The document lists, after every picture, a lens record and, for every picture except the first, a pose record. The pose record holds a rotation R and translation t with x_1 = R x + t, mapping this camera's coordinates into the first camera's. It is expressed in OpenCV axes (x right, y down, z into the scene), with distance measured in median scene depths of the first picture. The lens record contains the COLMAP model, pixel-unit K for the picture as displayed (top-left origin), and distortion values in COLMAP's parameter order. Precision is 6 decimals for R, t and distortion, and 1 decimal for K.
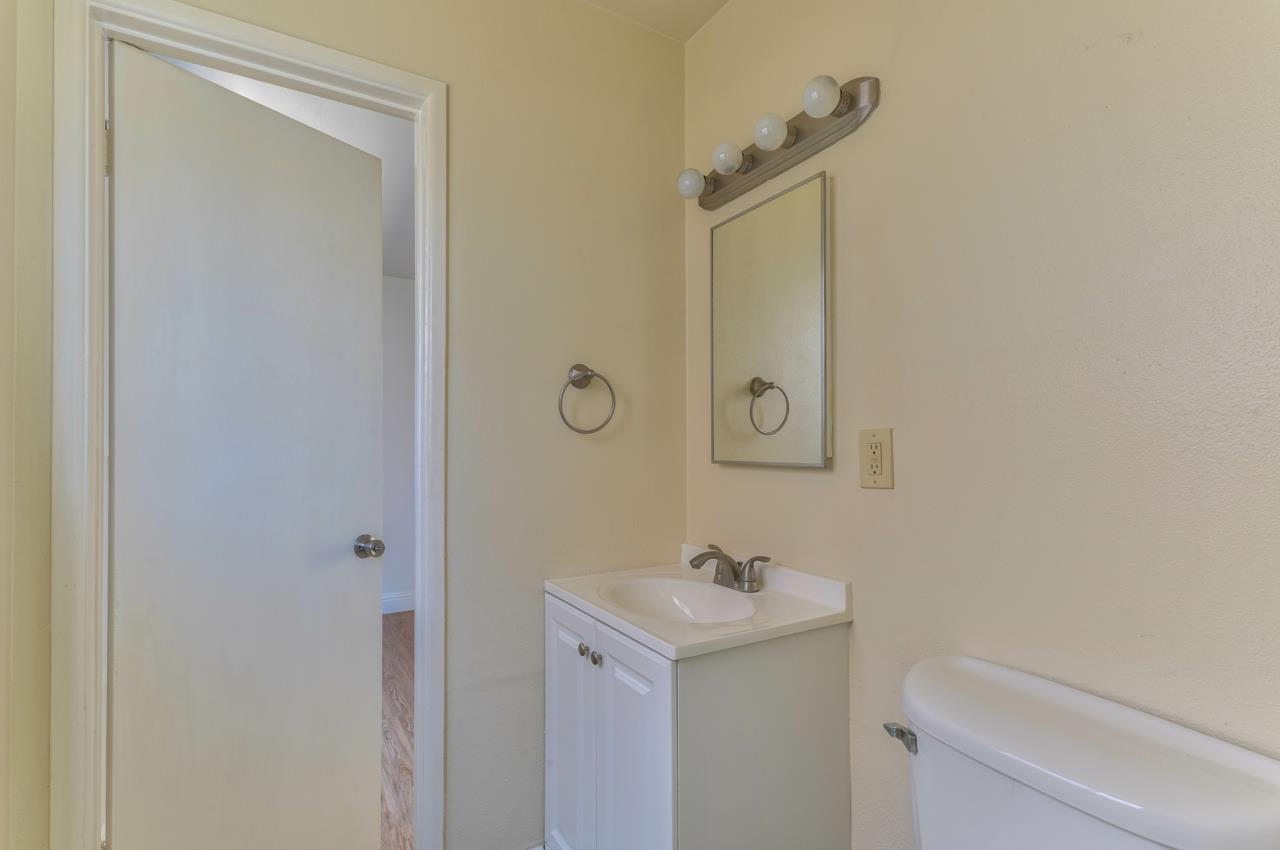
lens RADIAL K [[555.0, 0, 630.5], [0, 555.0, 442.3], [0, 0, 1]] dist [0.001211, 0.000053]
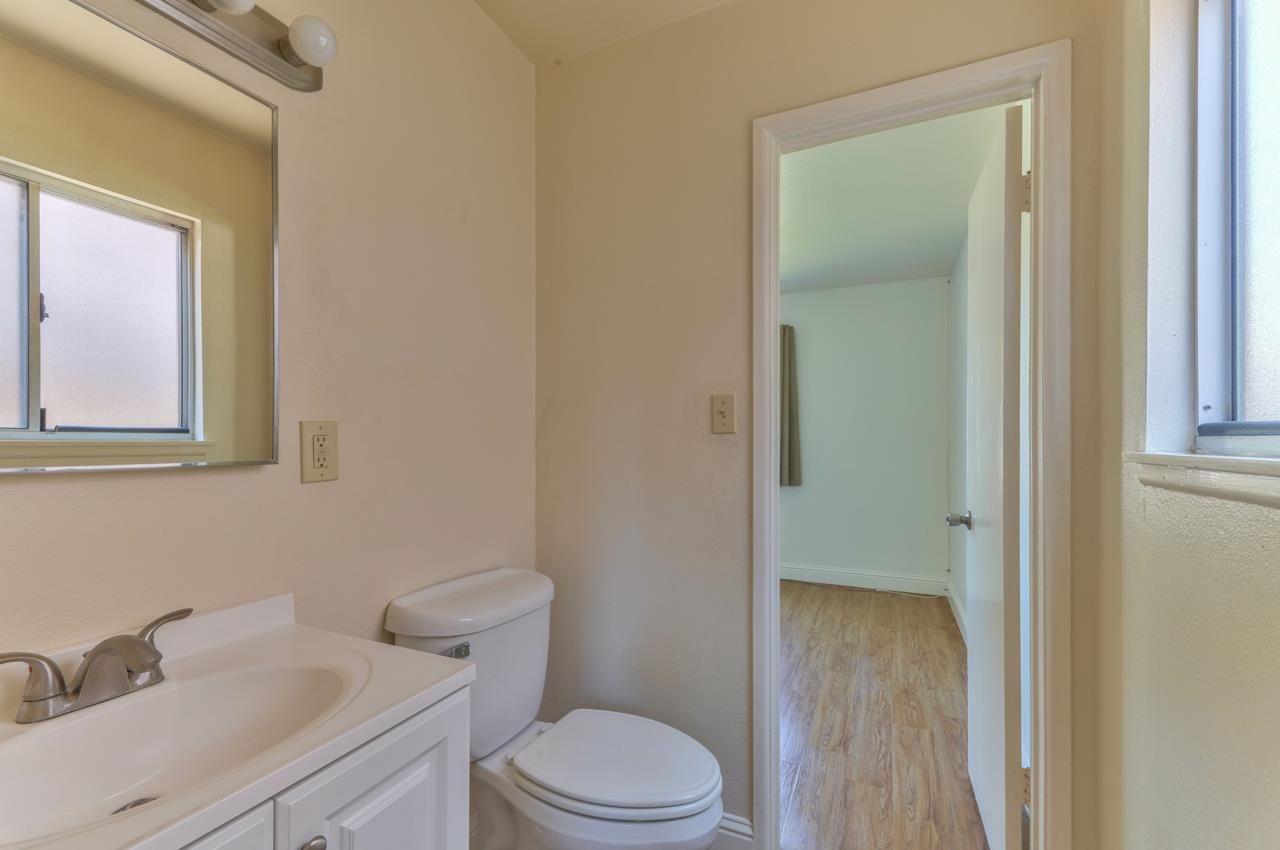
lens RADIAL K [[555.0, 0, 630.5], [0, 555.0, 442.3], [0, 0, 1]] dist [0.001211, 0.000053]
pose [[-0.552040, -0.000632, 0.833818, -0.675745], [-0.006113, 0.999976, -0.003289, 0.013252], [-0.833795, -0.006913, -0.552030, 1.087257]]
